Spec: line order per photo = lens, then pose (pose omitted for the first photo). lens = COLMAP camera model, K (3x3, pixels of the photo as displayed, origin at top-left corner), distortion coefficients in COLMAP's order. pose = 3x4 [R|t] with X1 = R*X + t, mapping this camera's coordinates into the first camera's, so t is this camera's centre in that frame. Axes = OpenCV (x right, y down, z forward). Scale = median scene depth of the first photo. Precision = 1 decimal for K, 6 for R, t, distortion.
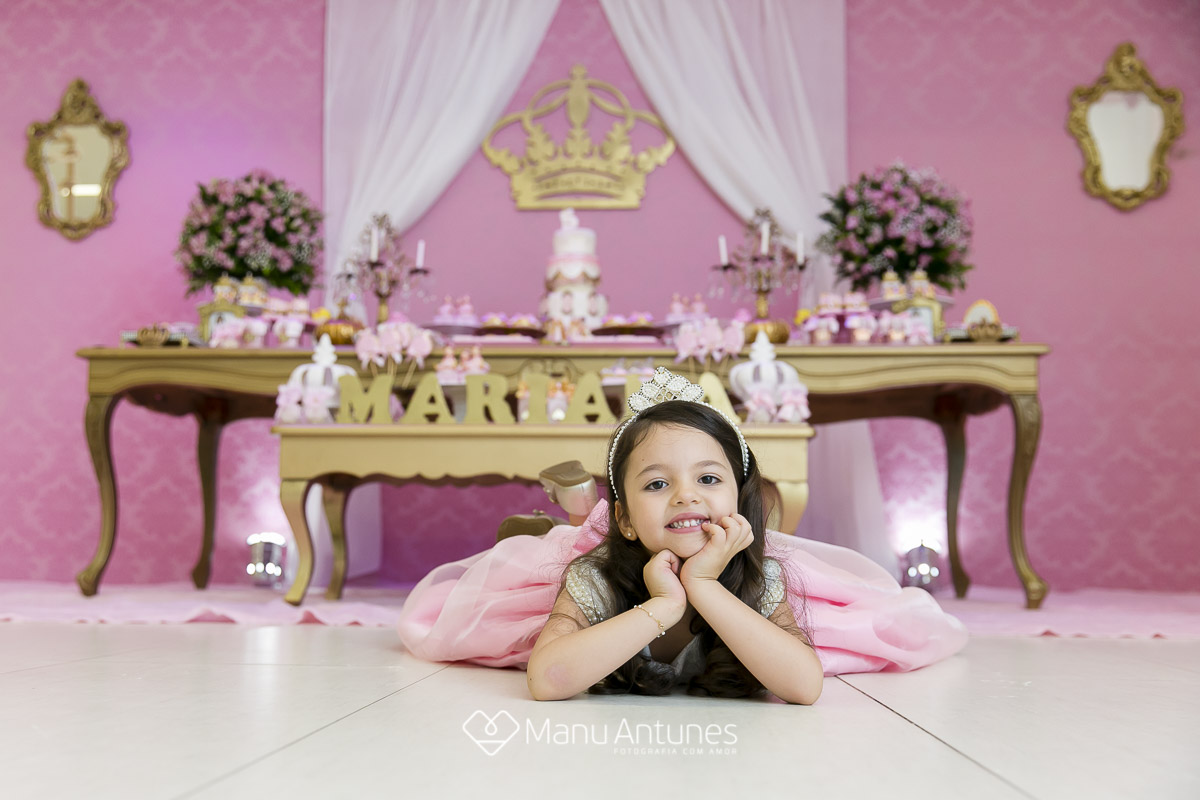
lens RADIAL K [[1236.0, 0, 570.0], [0, 1236.0, 419.4], [0, 0, 1]] dist [0.012583, 0.005010]
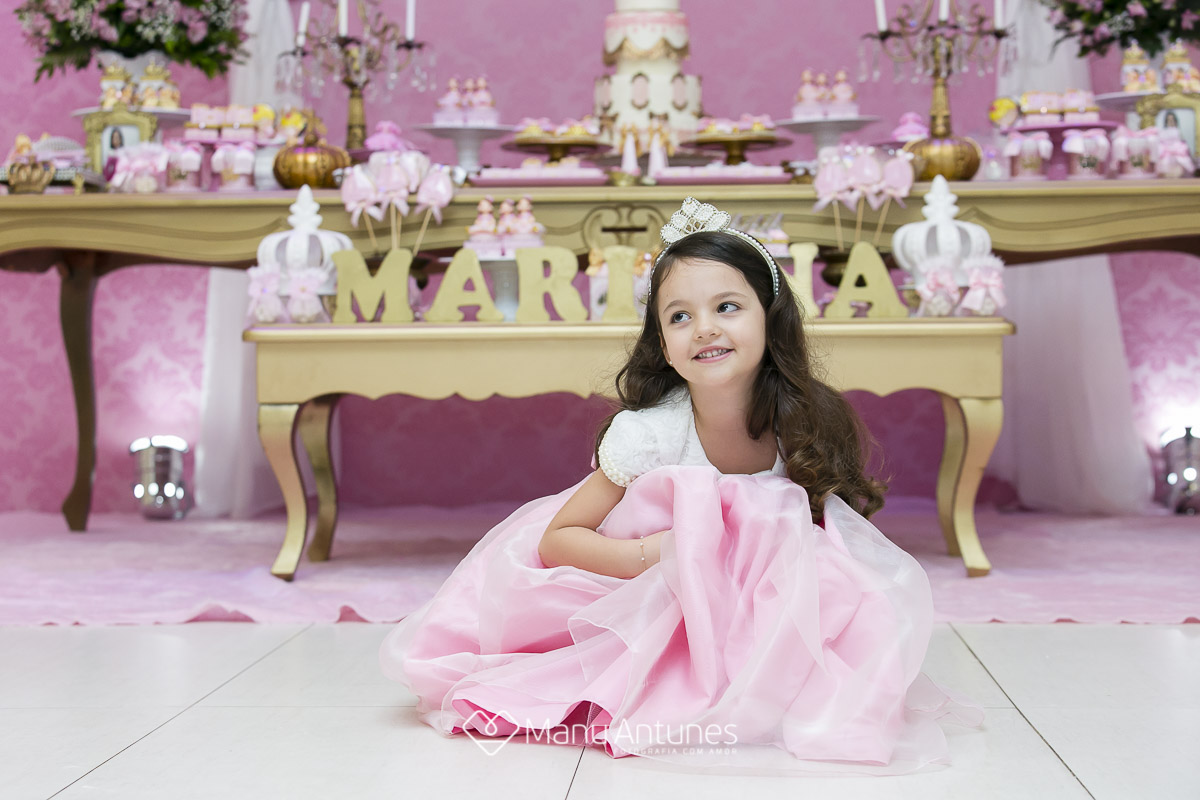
lens RADIAL K [[2467.6, 0, 581.8], [0, 2467.6, 398.1], [0, 0, 1]] dist [0.057245, -0.115046]
pose [[0.999789, -0.018165, 0.009637, -0.048011], [0.016794, 0.991752, 0.127066, -0.099612], [-0.011866, -0.126877, 0.991847, -0.305982]]
